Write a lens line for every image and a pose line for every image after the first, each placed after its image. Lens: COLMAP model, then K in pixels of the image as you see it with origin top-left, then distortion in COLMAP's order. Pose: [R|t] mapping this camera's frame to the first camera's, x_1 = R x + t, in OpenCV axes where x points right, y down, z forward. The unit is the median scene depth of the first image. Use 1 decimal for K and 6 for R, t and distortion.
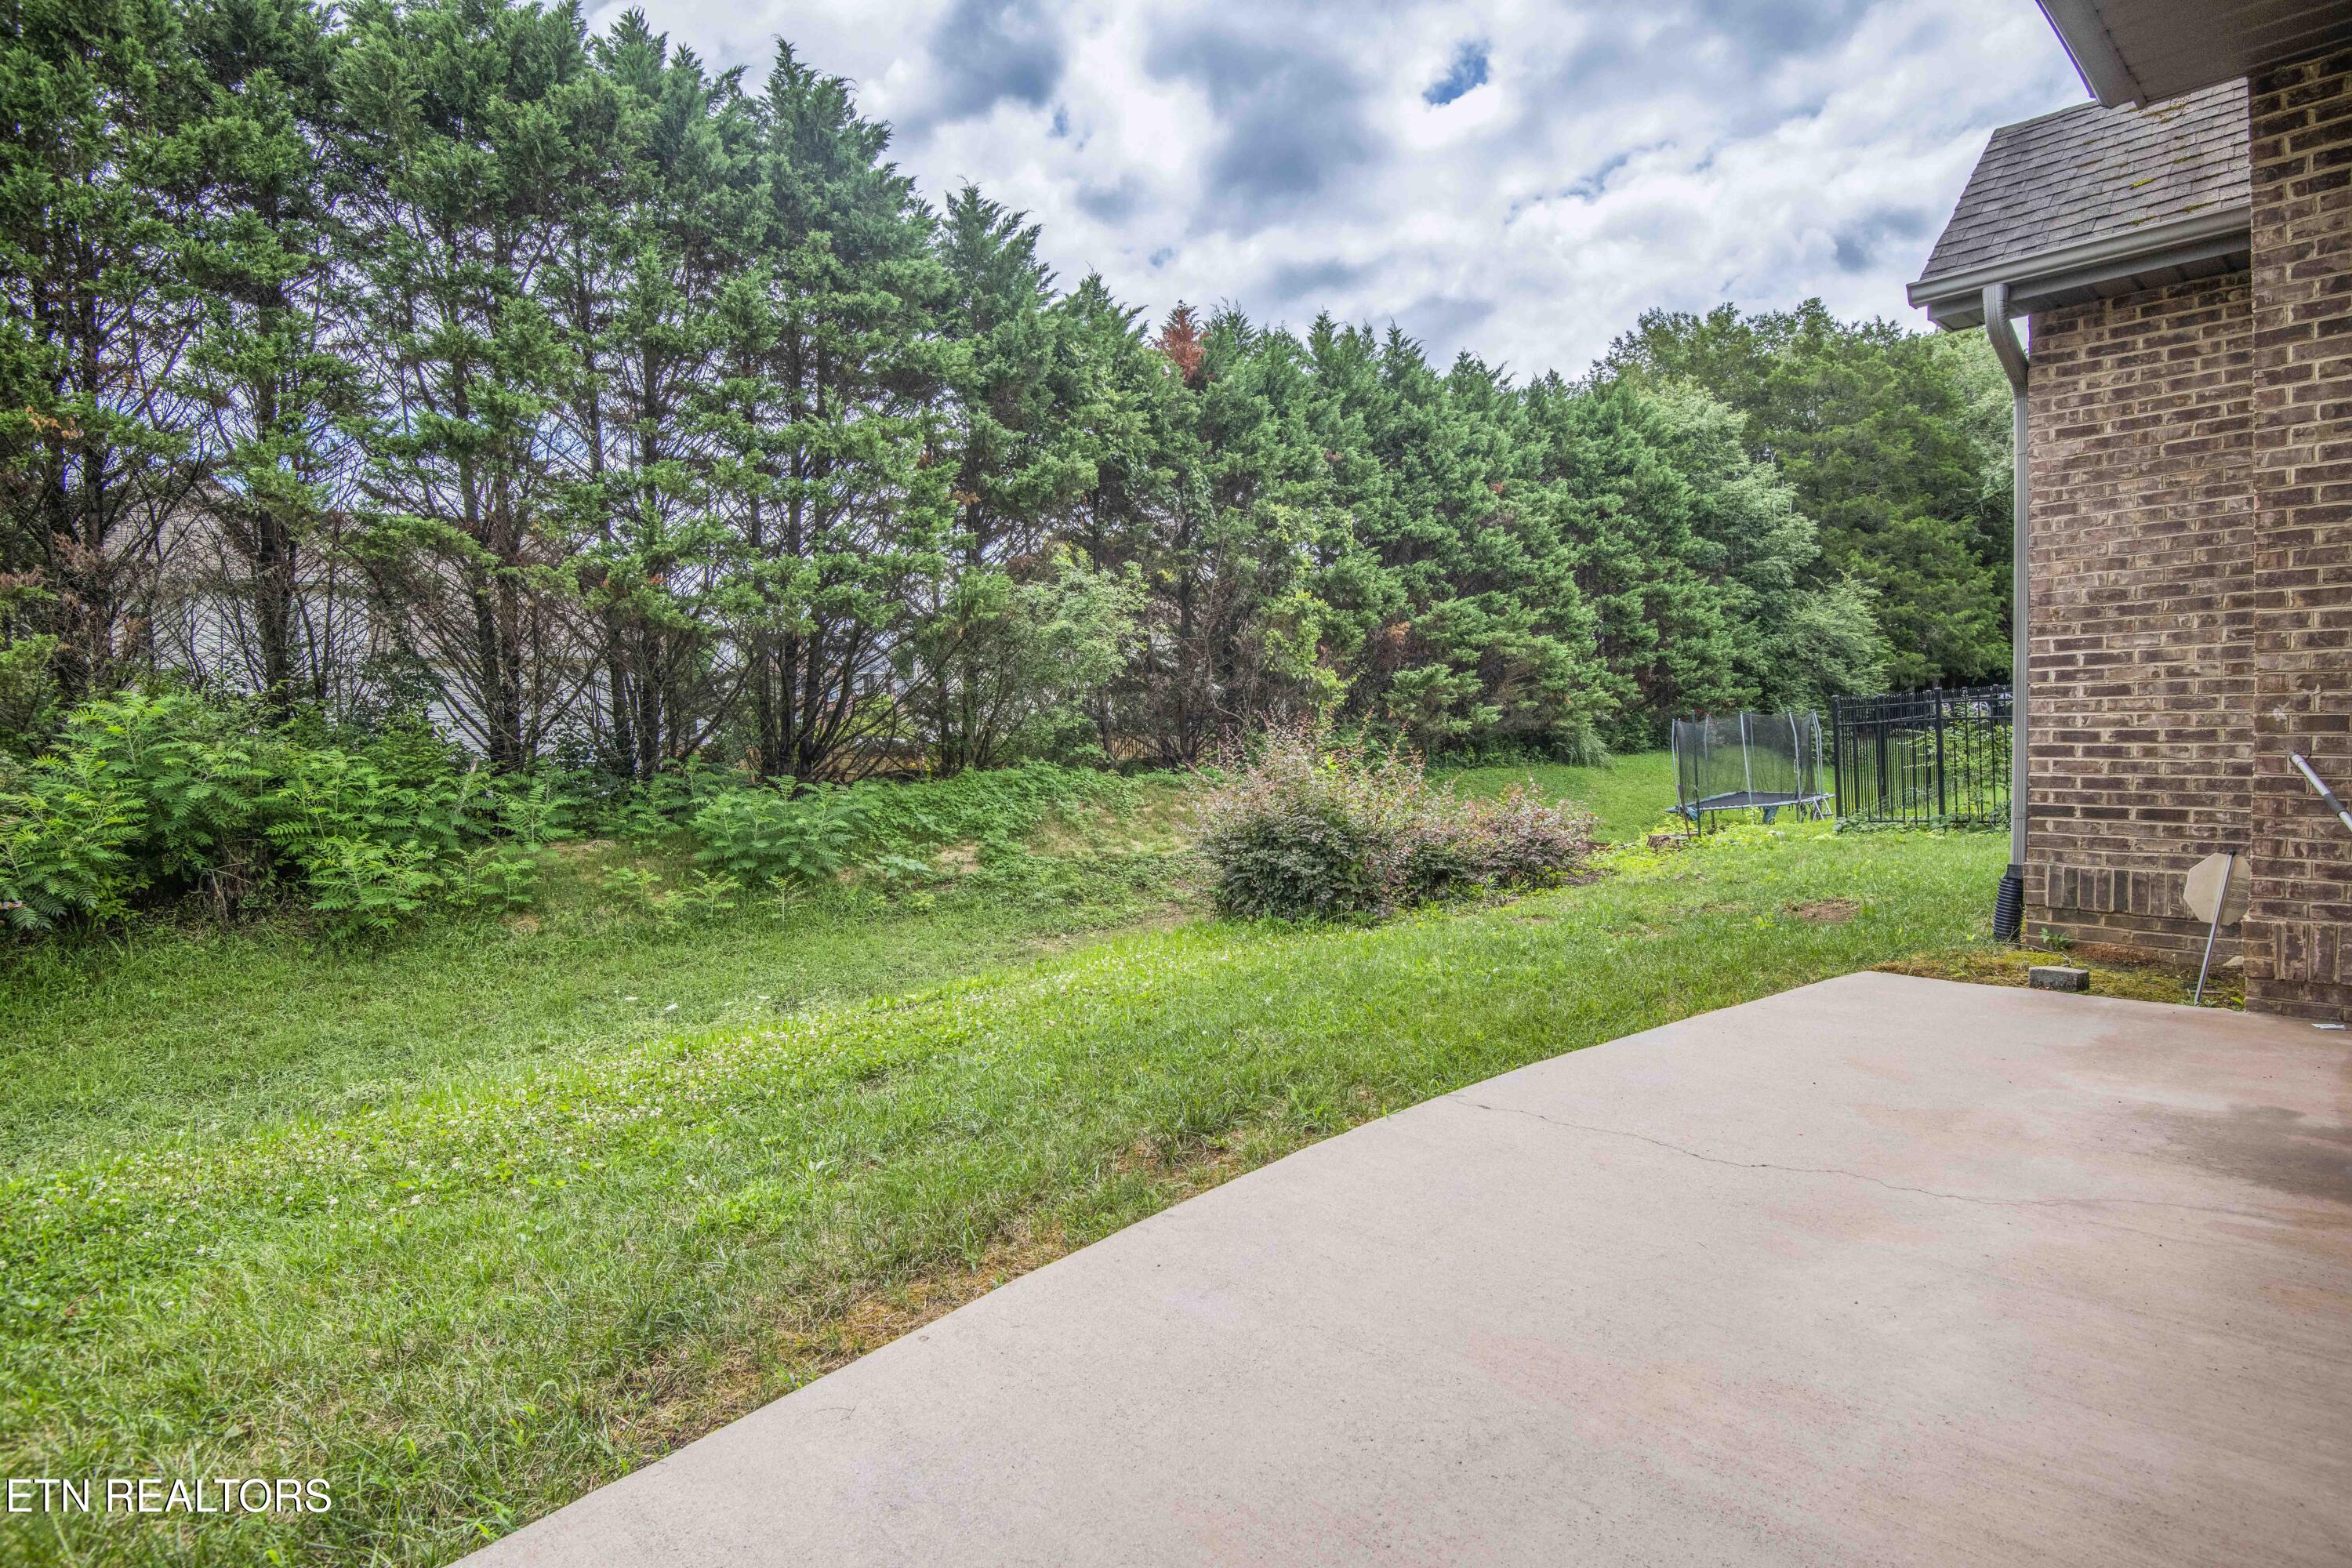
lens RADIAL K [[1151.8, 0, 1178.6], [0, 1151.8, 778.2], [0, 0, 1]] dist [-0.005524, -0.025061]
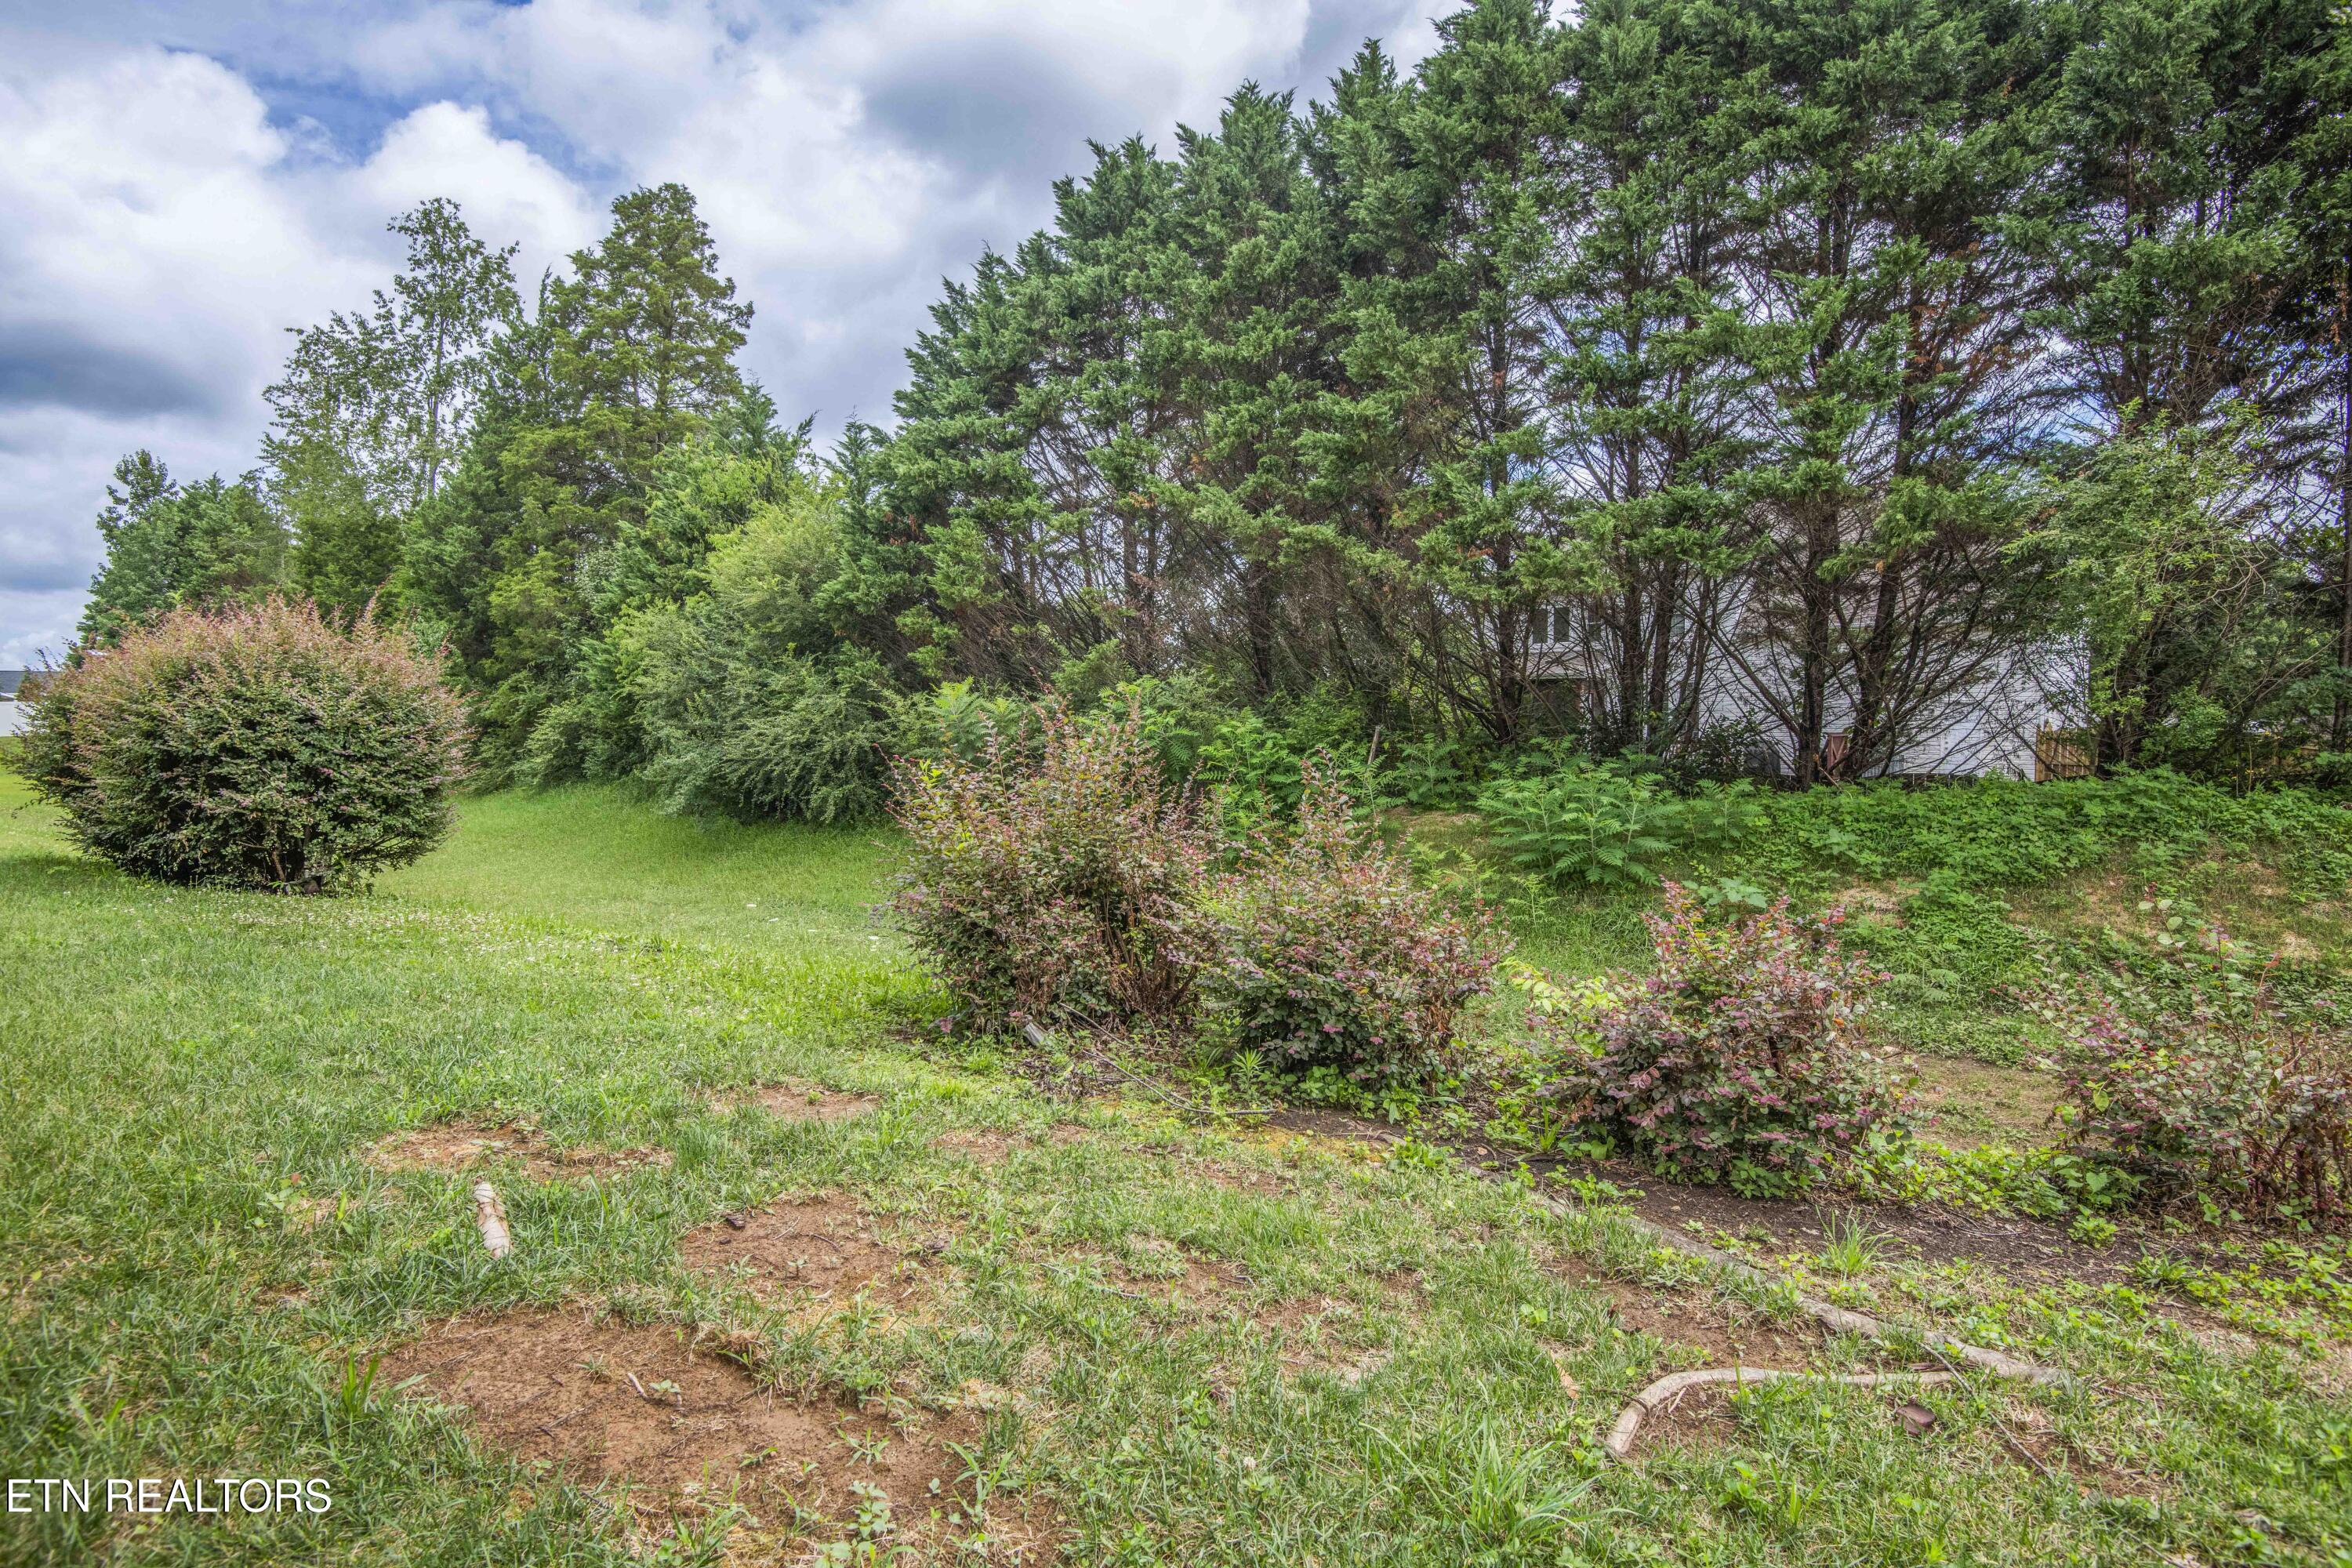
lens RADIAL K [[1160.0, 0, 1176.0], [0, 1160.0, 784.0], [0, 0, 1]] dist [-0.005738, -0.021418]
pose [[0.259373, 0.081742, -0.962312, 0.393192], [-0.050141, 0.996208, 0.071107, -0.030570], [0.964475, 0.029808, 0.262488, 0.460740]]
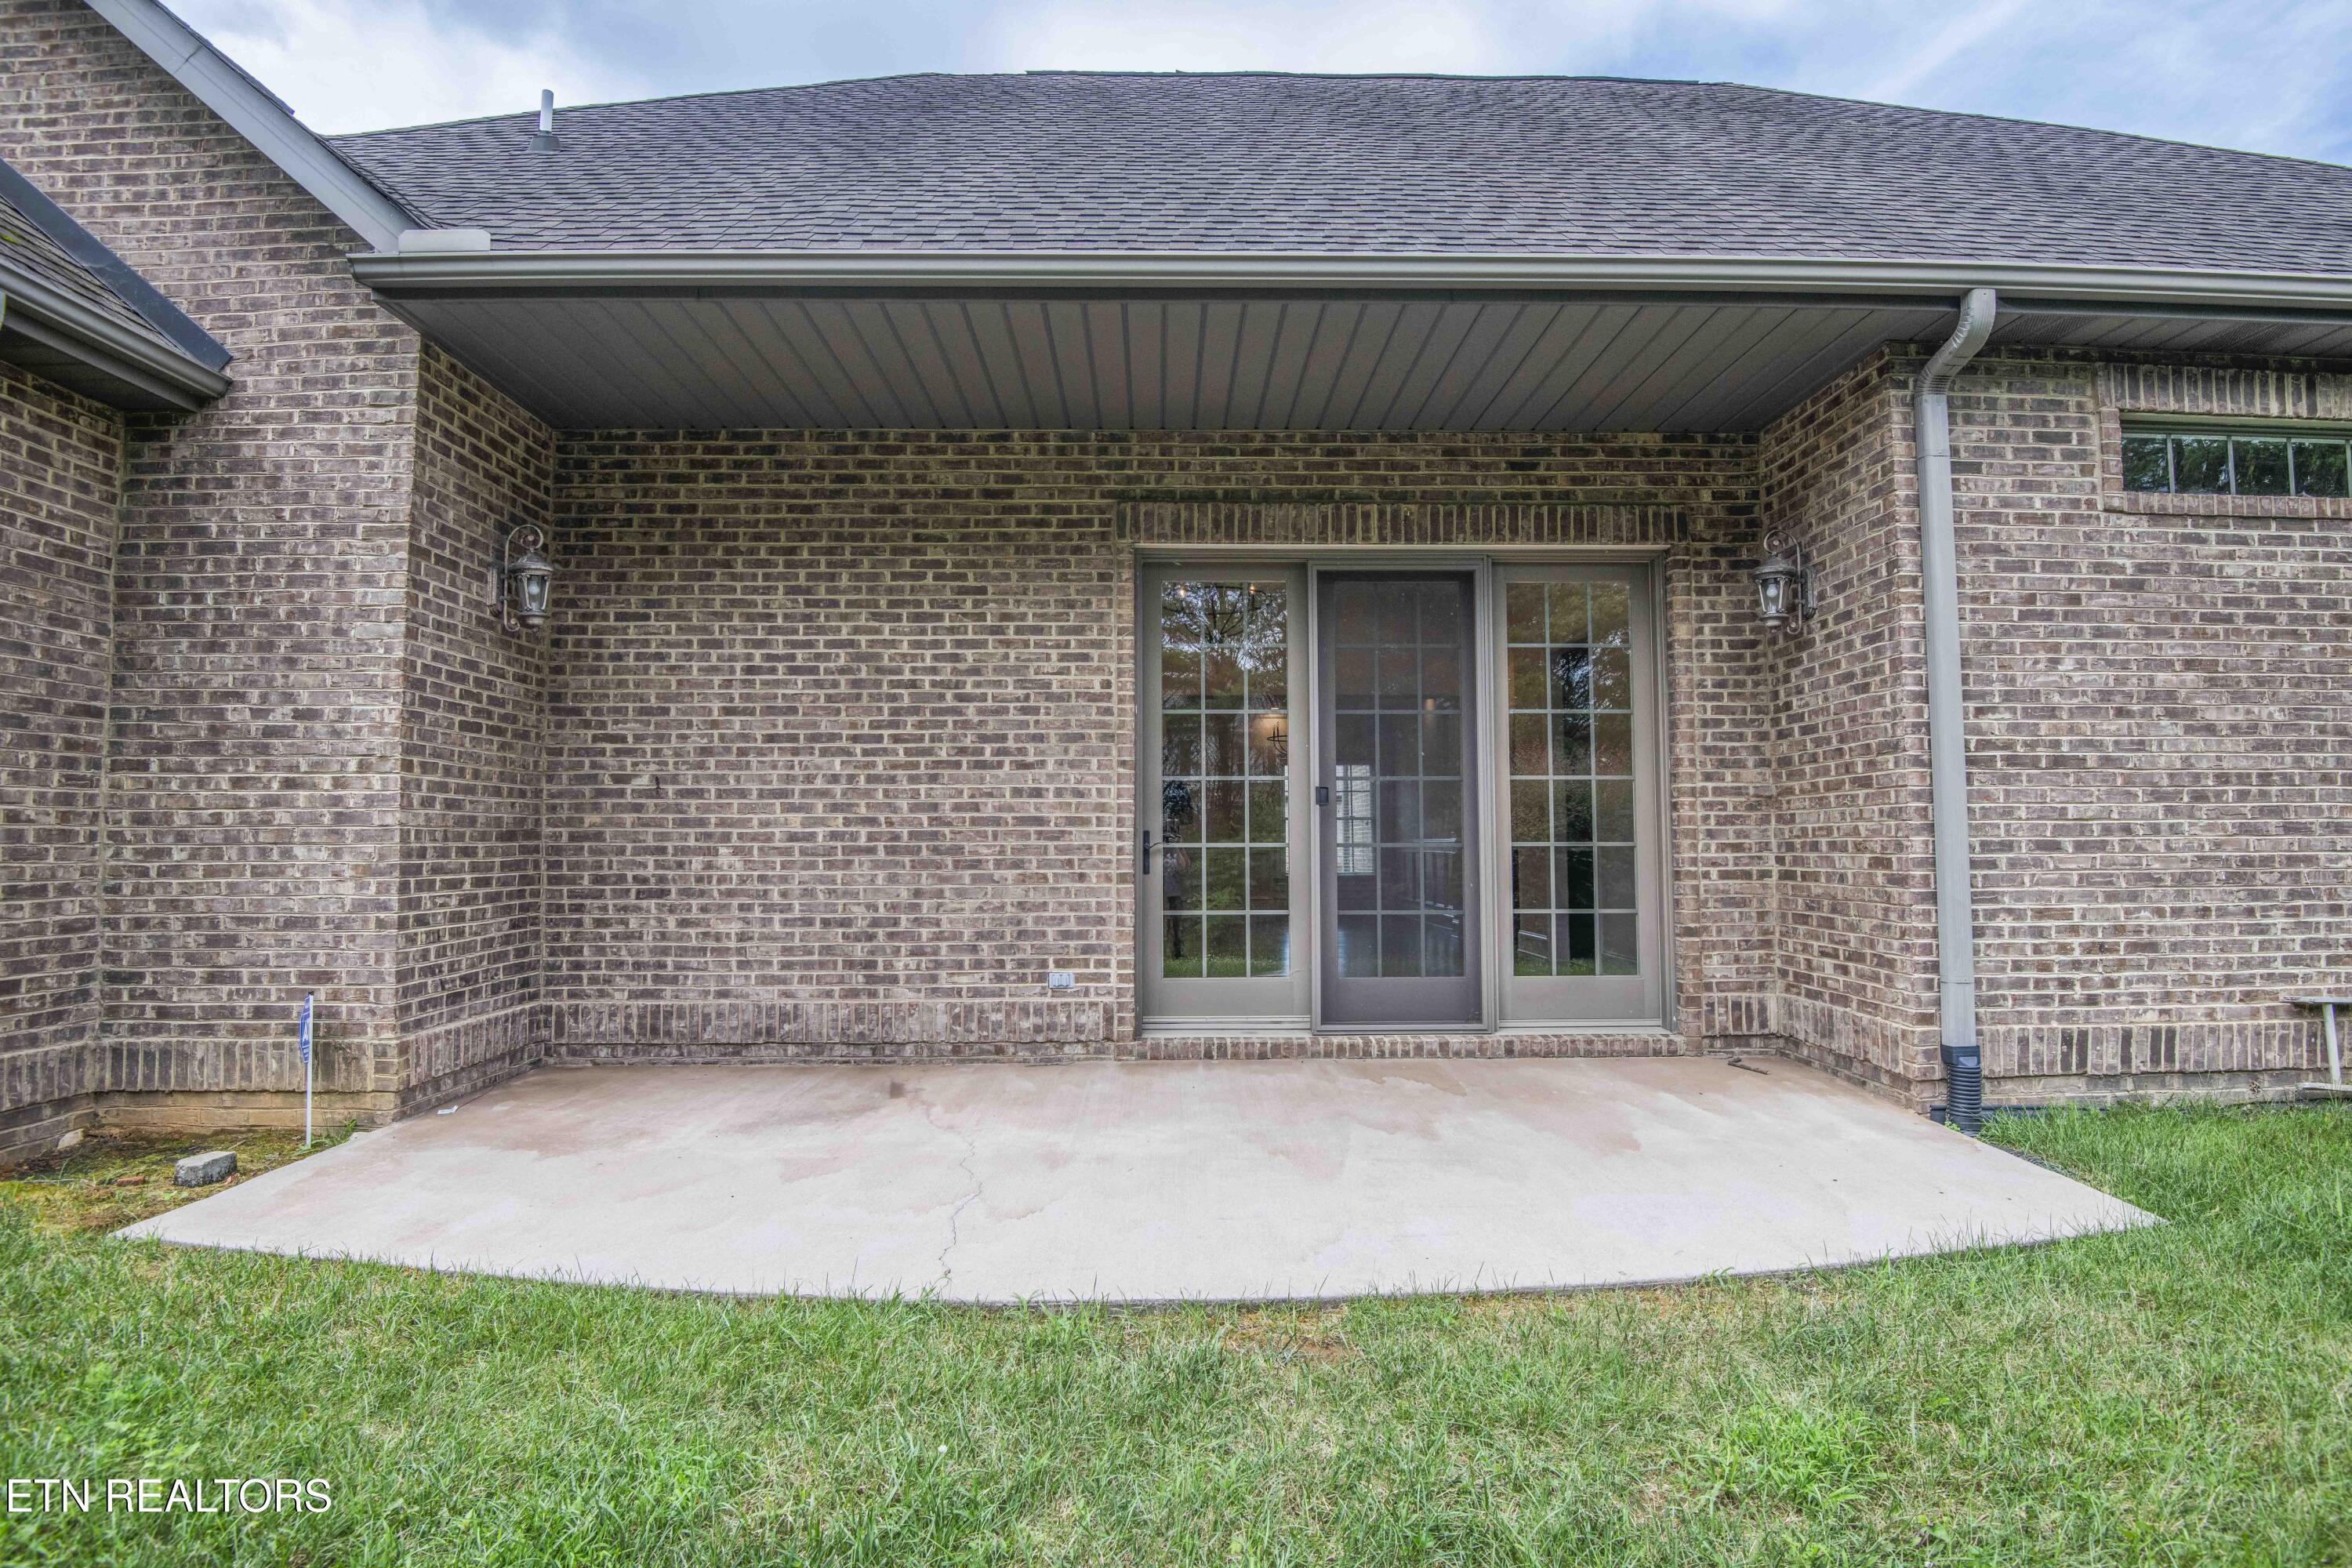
lens RADIAL K [[1151.8, 0, 1178.6], [0, 1151.8, 778.2], [0, 0, 1]] dist [-0.005524, -0.025061]
pose [[-0.776048, 0.069760, 0.626803, -0.106909], [0.059853, 0.997524, -0.036915, -0.013117], [-0.627827, 0.008869, -0.778303, 0.362039]]
